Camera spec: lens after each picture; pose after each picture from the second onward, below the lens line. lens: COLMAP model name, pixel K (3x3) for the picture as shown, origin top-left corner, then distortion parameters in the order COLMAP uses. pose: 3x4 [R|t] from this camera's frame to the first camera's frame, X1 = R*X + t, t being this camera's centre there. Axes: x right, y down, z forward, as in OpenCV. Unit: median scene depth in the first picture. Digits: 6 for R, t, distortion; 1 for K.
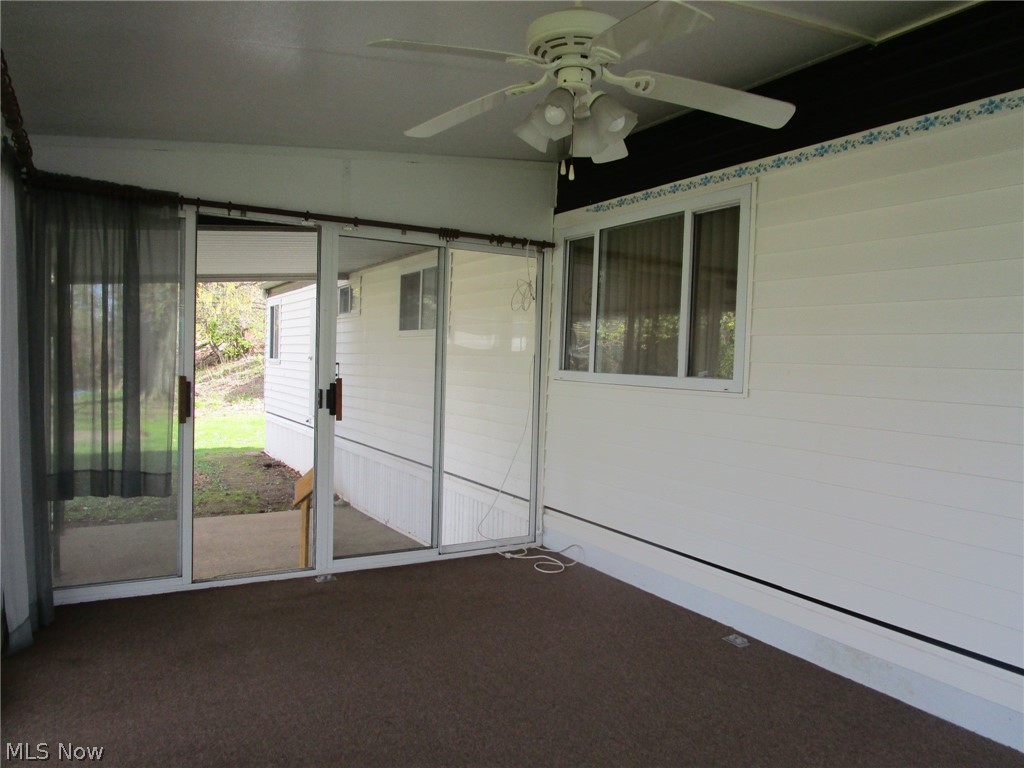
lens RADIAL K [[732.4, 0, 509.7], [0, 732.4, 386.1], [0, 0, 1]] dist [-0.024057, 0.002557]
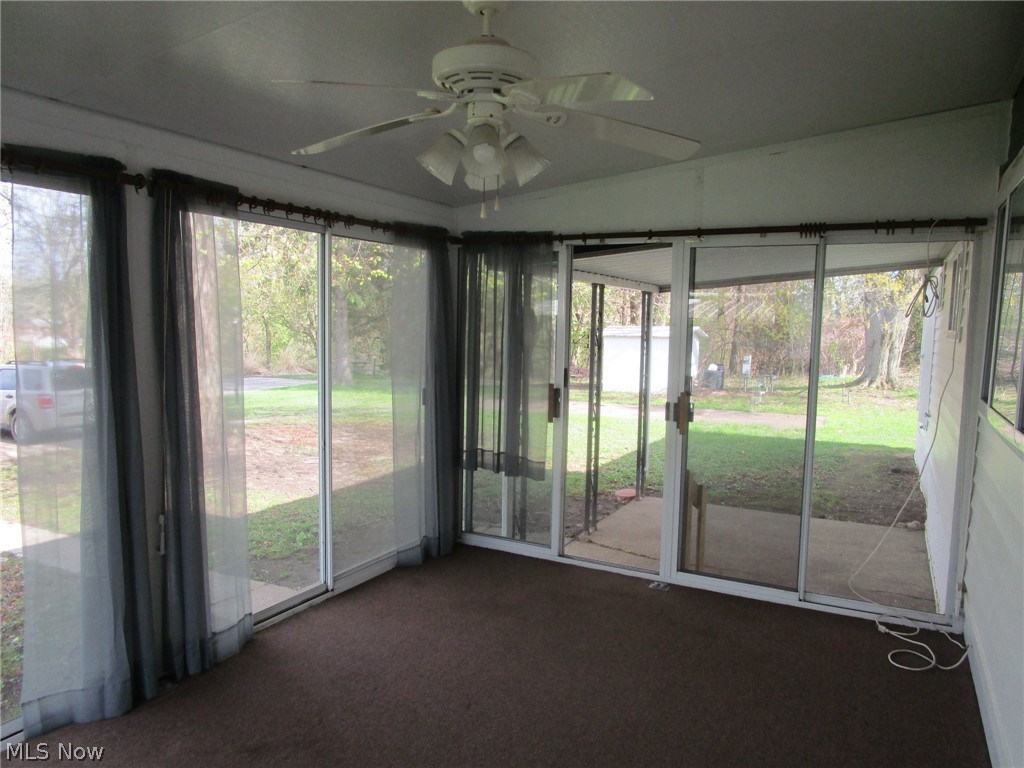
lens RADIAL K [[720.9, 0, 512.6], [0, 720.9, 386.9], [0, 0, 1]] dist [-0.022490, -0.001984]
pose [[0.526996, 0.057730, -0.847905, 0.499373], [-0.035645, 0.998314, 0.045817, -0.057591], [0.849120, 0.006078, 0.528165, 0.298946]]
